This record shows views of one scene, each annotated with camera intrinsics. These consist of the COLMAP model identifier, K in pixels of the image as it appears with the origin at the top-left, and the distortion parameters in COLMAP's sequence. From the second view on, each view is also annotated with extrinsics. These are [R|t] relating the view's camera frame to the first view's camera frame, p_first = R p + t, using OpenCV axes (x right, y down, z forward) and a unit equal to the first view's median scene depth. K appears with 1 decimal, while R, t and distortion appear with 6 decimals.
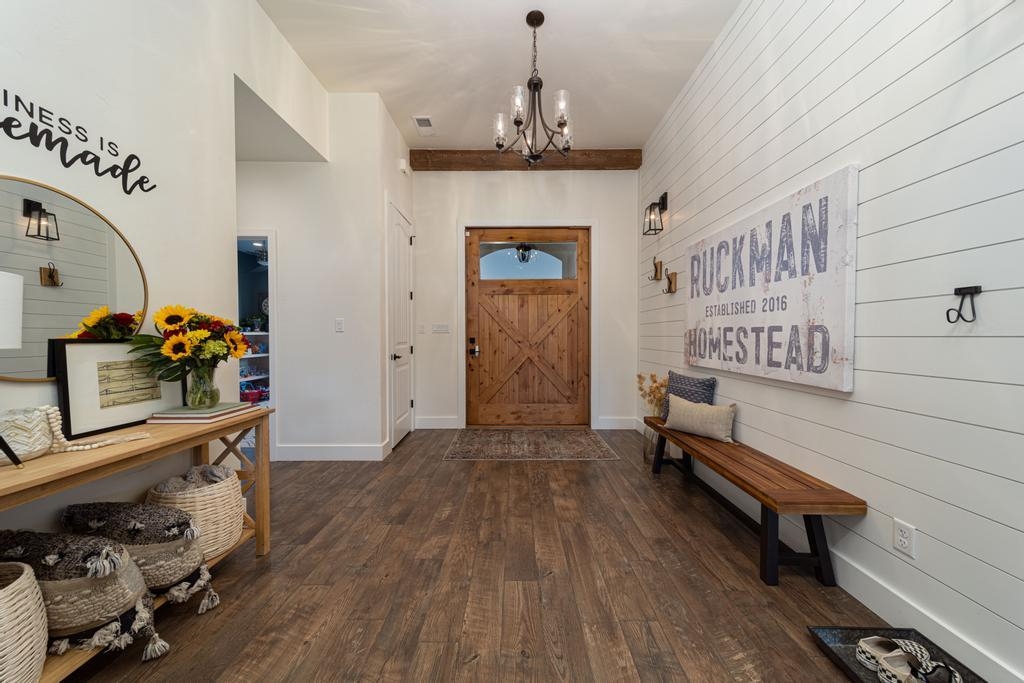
lens RADIAL K [[355.8, 0, 512.0], [0, 355.8, 341.5], [0, 0, 1]] dist [0.008442, -0.000099]
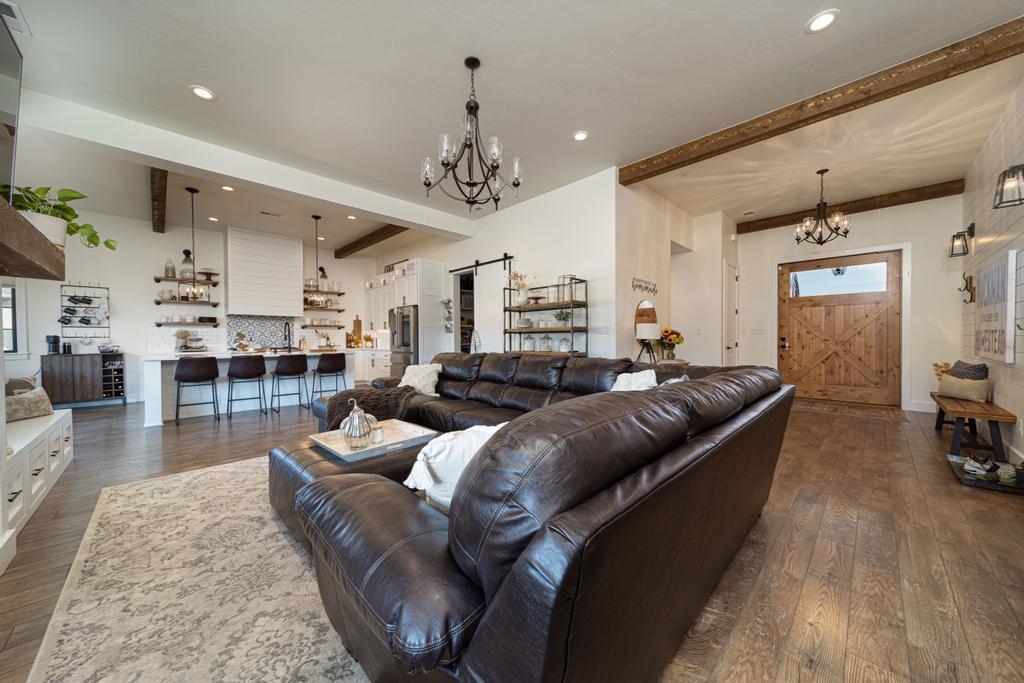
lens RADIAL K [[355.8, 0, 512.0], [0, 355.8, 341.5], [0, 0, 1]] dist [0.008442, -0.000099]
pose [[0.709693, 0.006003, -0.704485, 0.136919], [-0.005029, 0.999981, 0.003455, 0.007562], [0.704493, 0.001091, 0.709710, -0.862838]]
